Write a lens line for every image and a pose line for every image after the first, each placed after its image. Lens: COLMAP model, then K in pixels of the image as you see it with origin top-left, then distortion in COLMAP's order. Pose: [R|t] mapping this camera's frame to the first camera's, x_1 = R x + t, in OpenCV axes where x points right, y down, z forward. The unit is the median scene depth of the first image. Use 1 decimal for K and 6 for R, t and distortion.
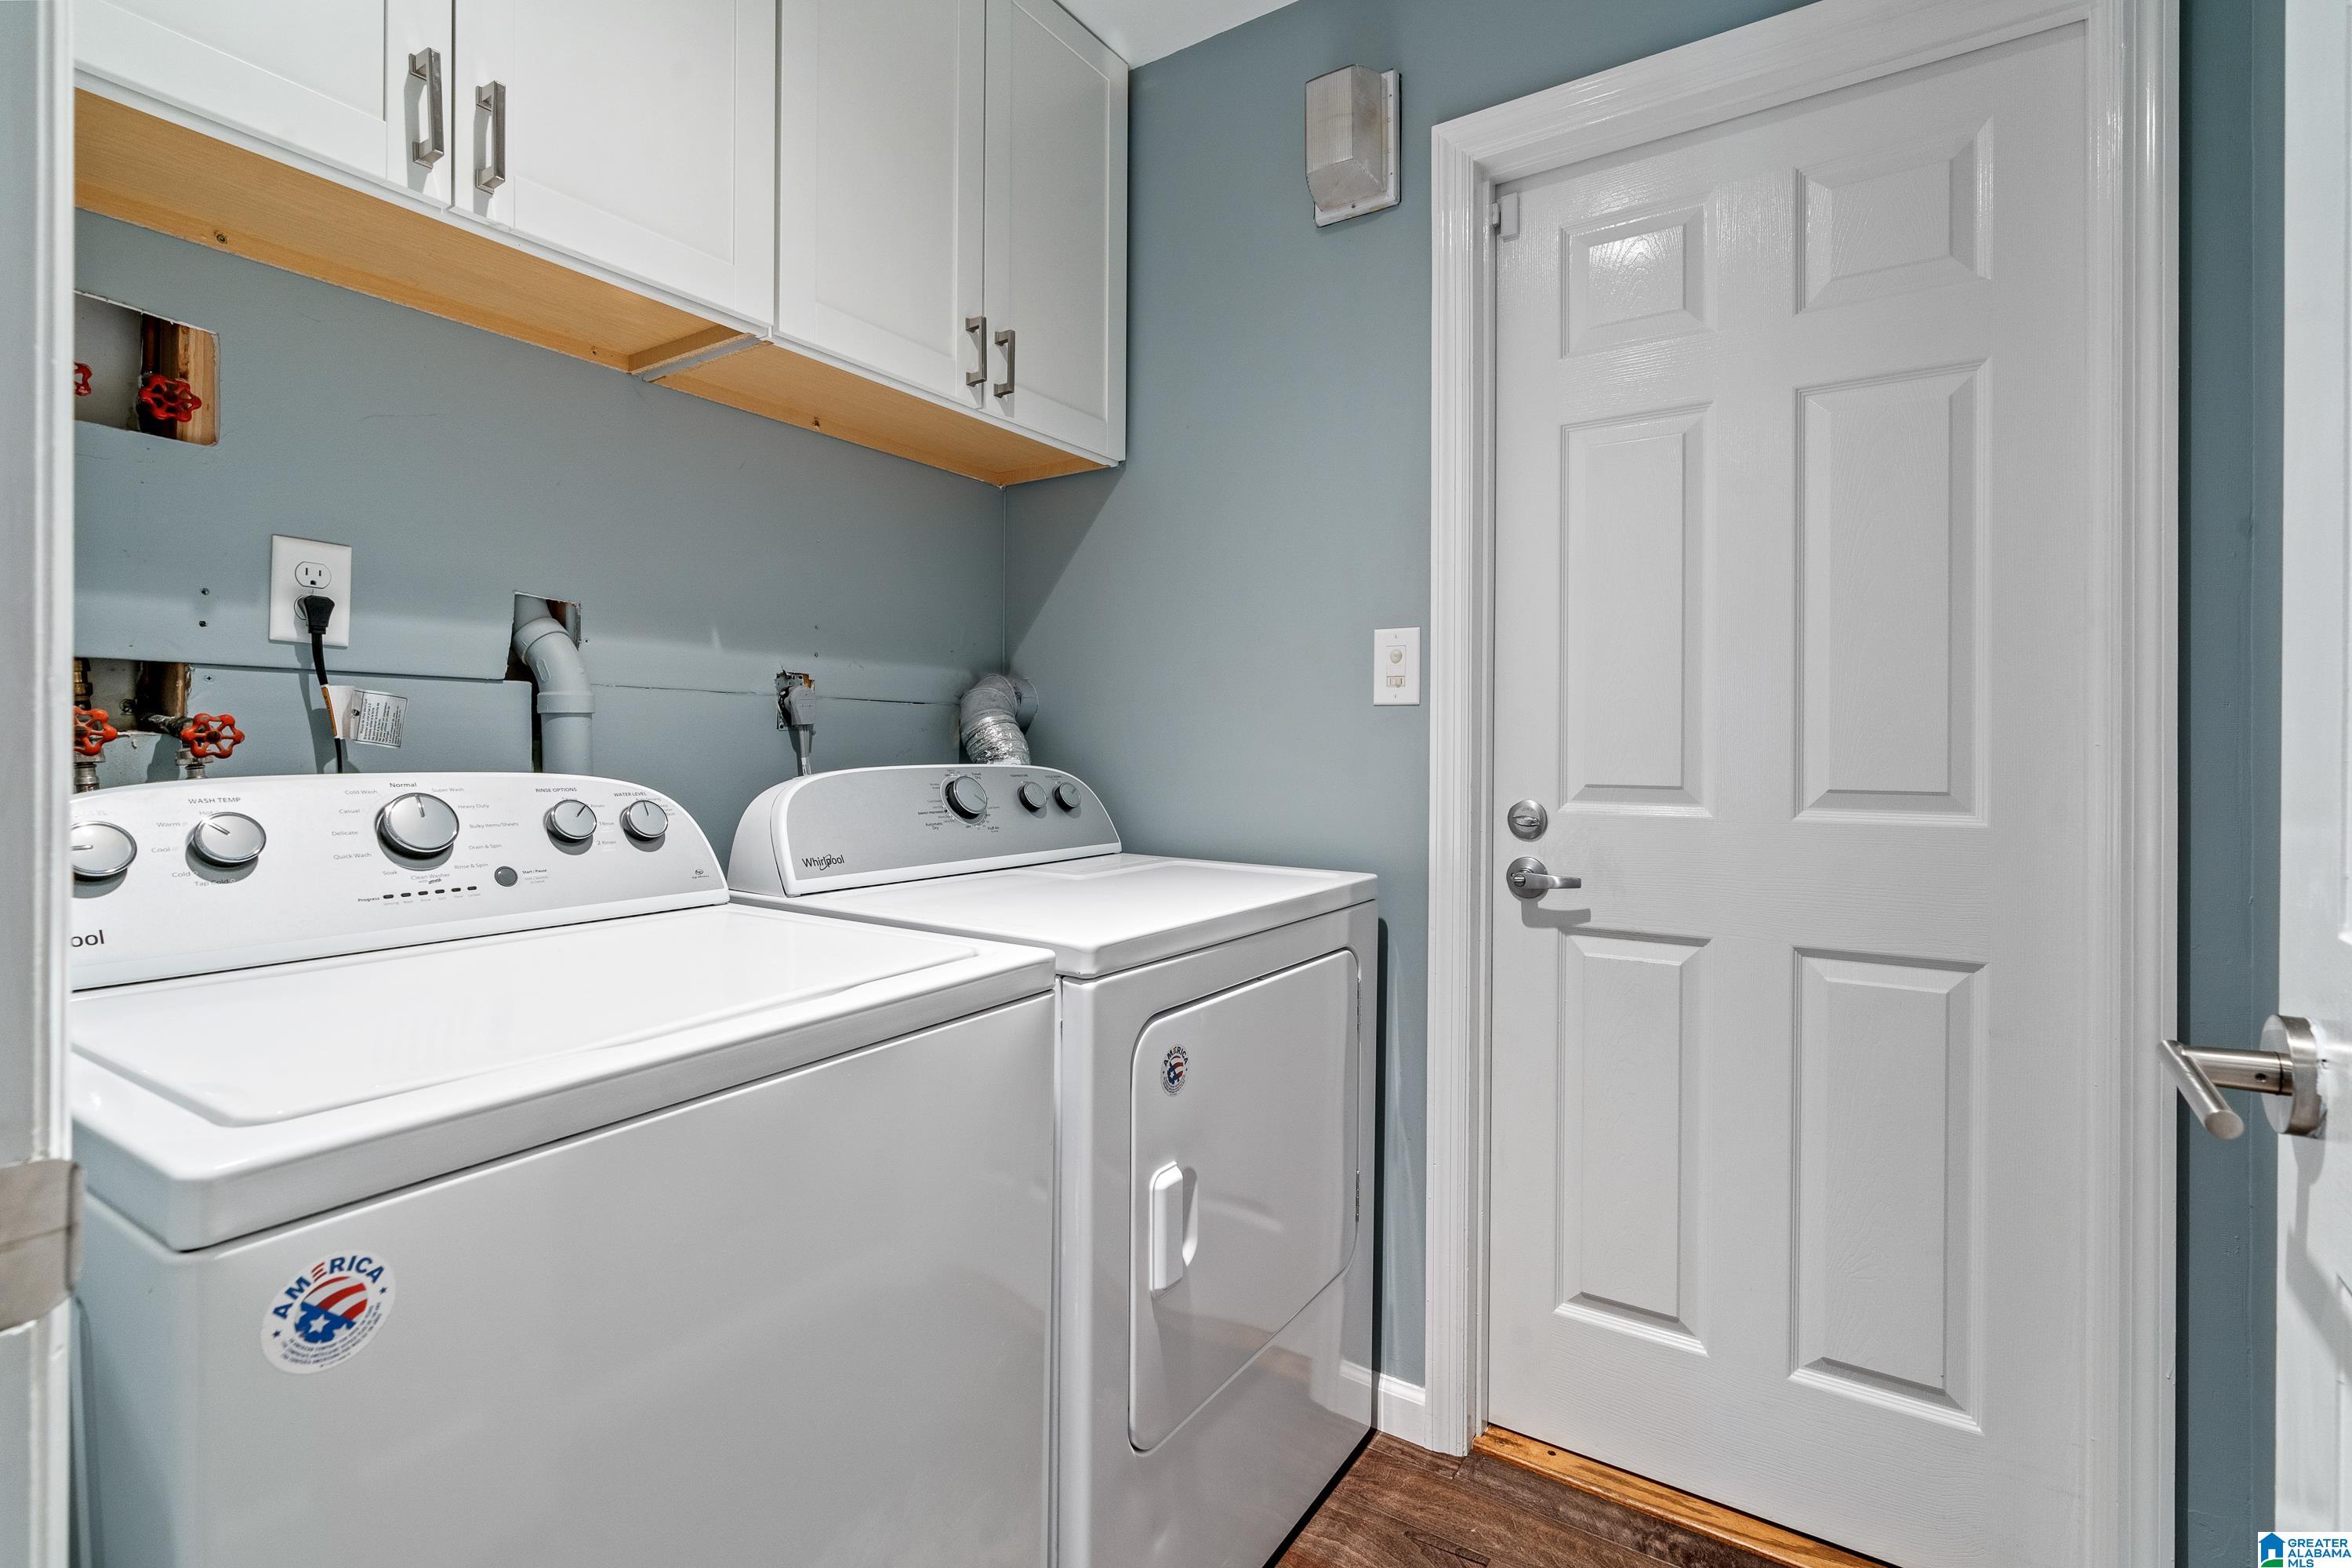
lens RADIAL K [[1077.9, 0, 1178.0], [0, 1077.9, 775.5], [0, 0, 1]] dist [-0.010312, 0.004136]
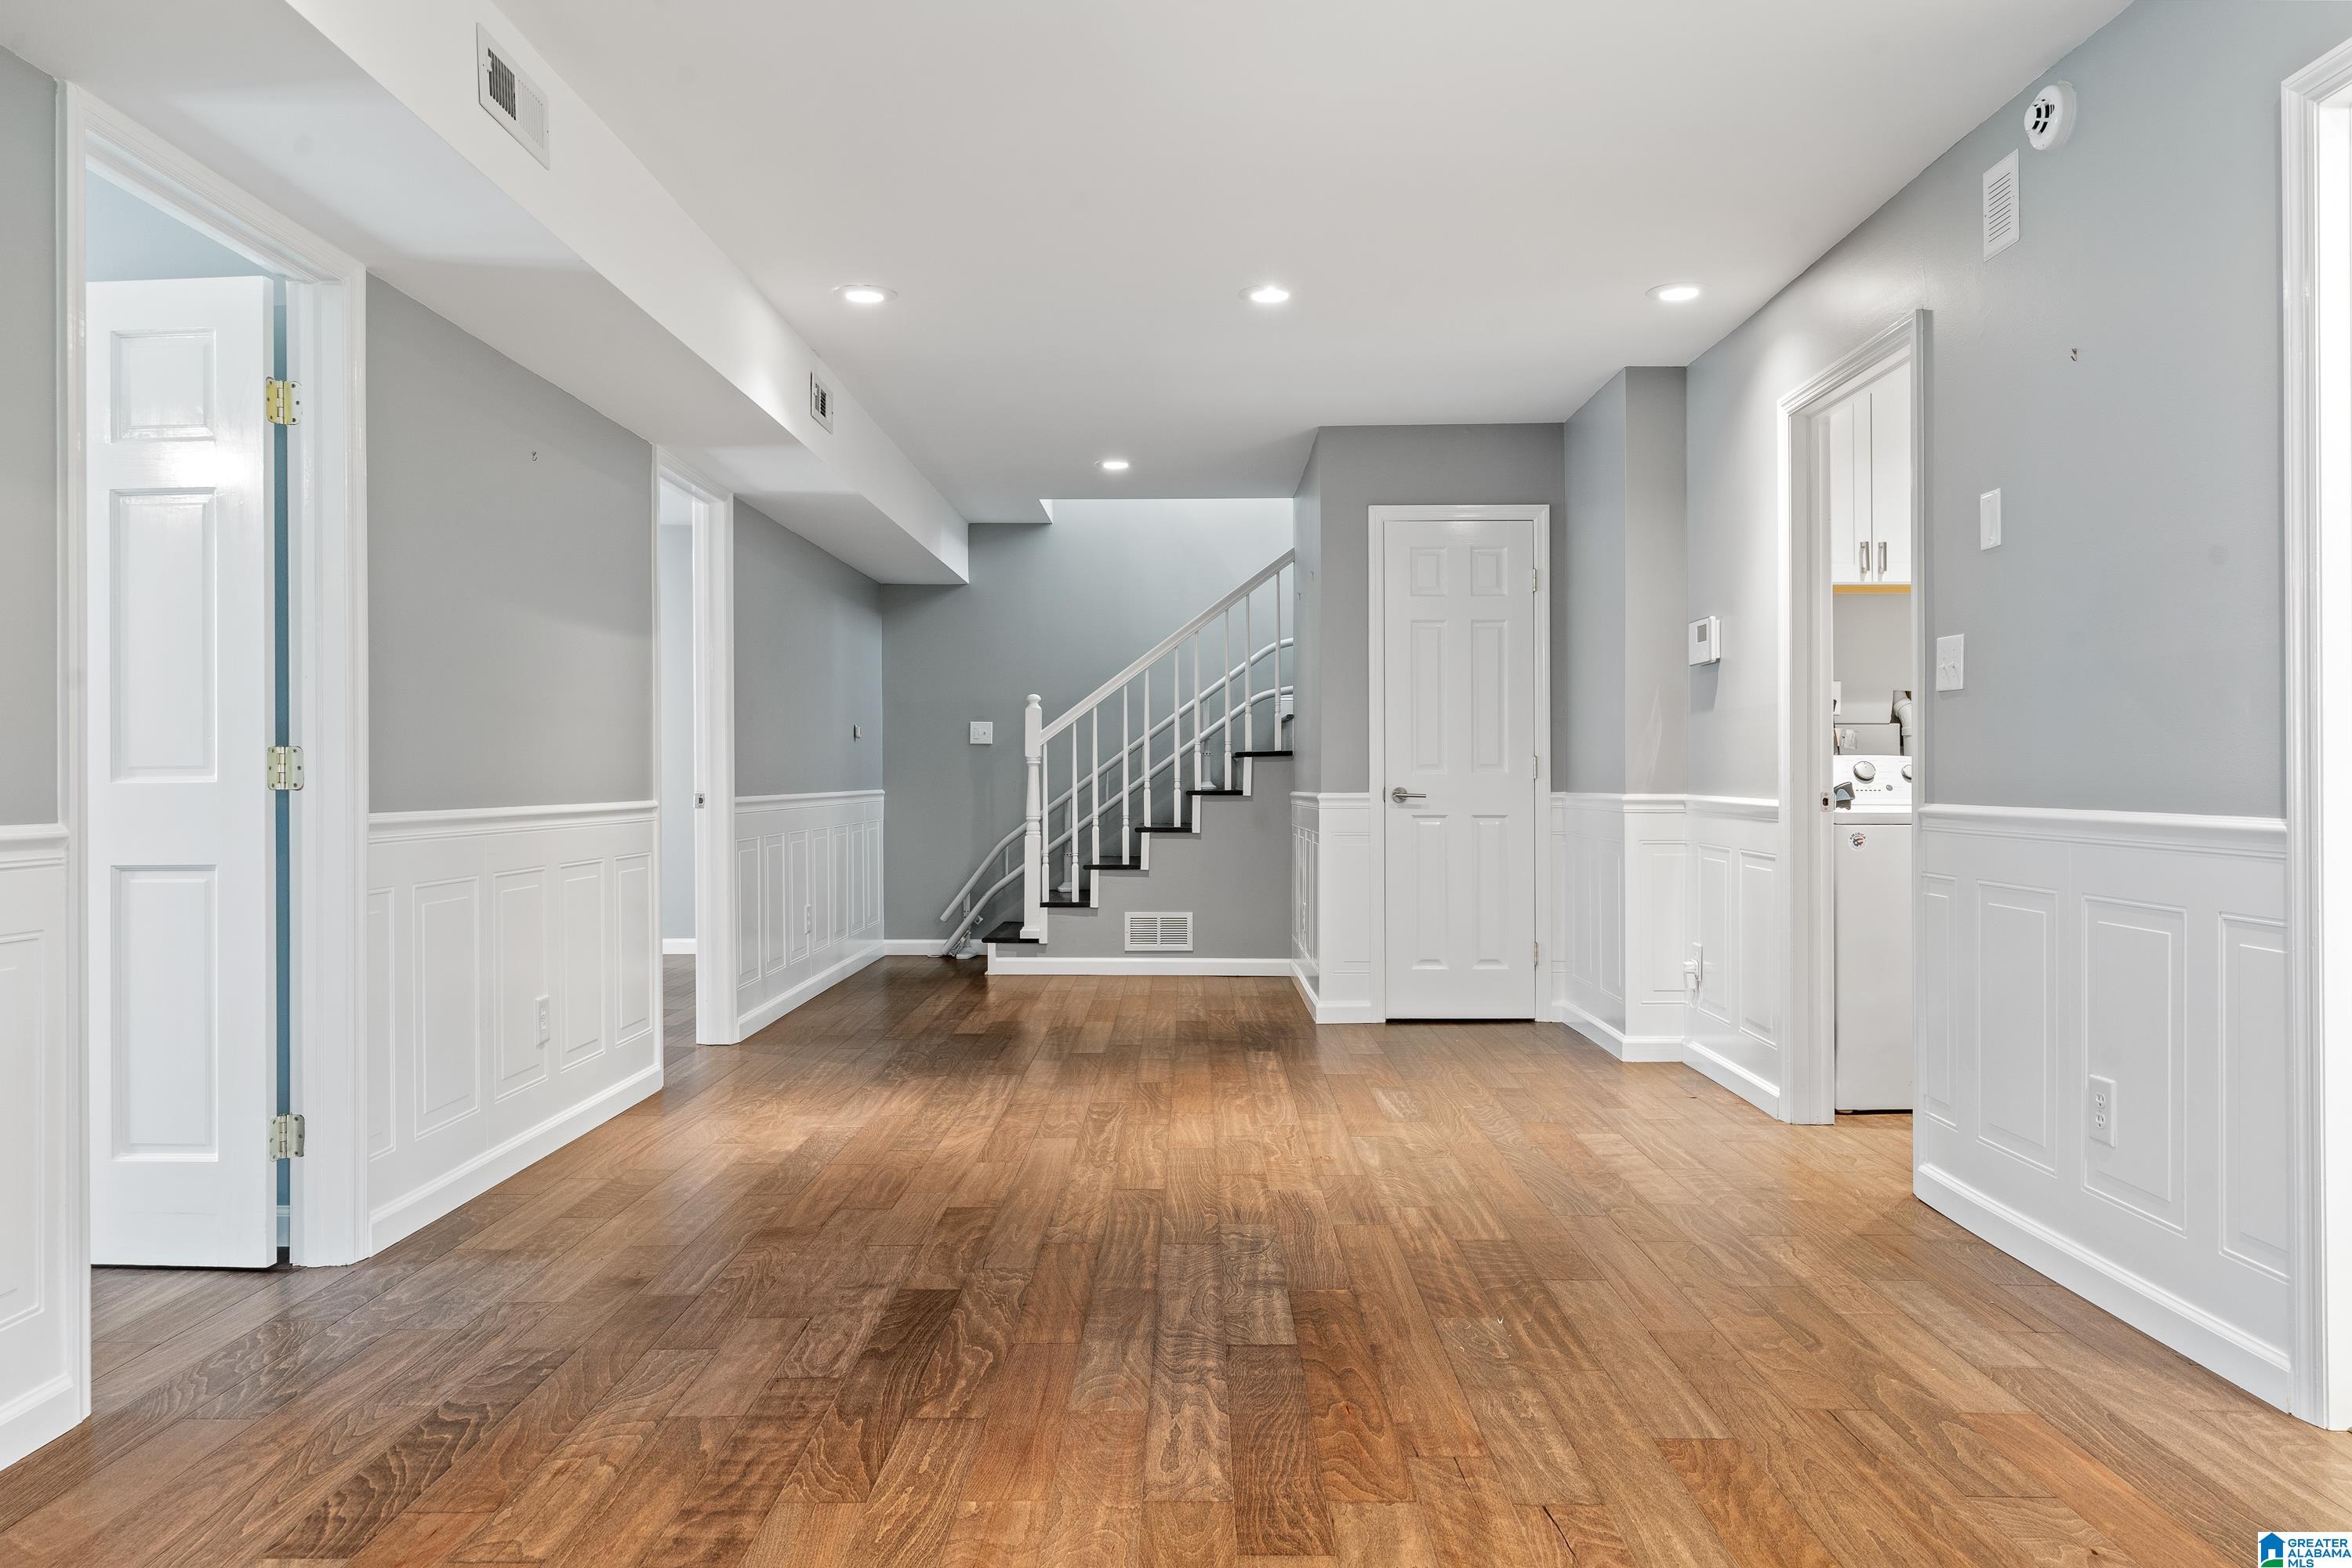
lens RADIAL K [[1562.2, 0, 1176.9], [0, 1562.2, 783.2], [0, 0, 1]] dist [0.001043, -0.000002]
pose [[0.536263, -0.007884, -0.844014, 1.960503], [0.003727, 0.999969, -0.006973, 0.097295], [0.844042, 0.000594, 0.536276, -2.976721]]
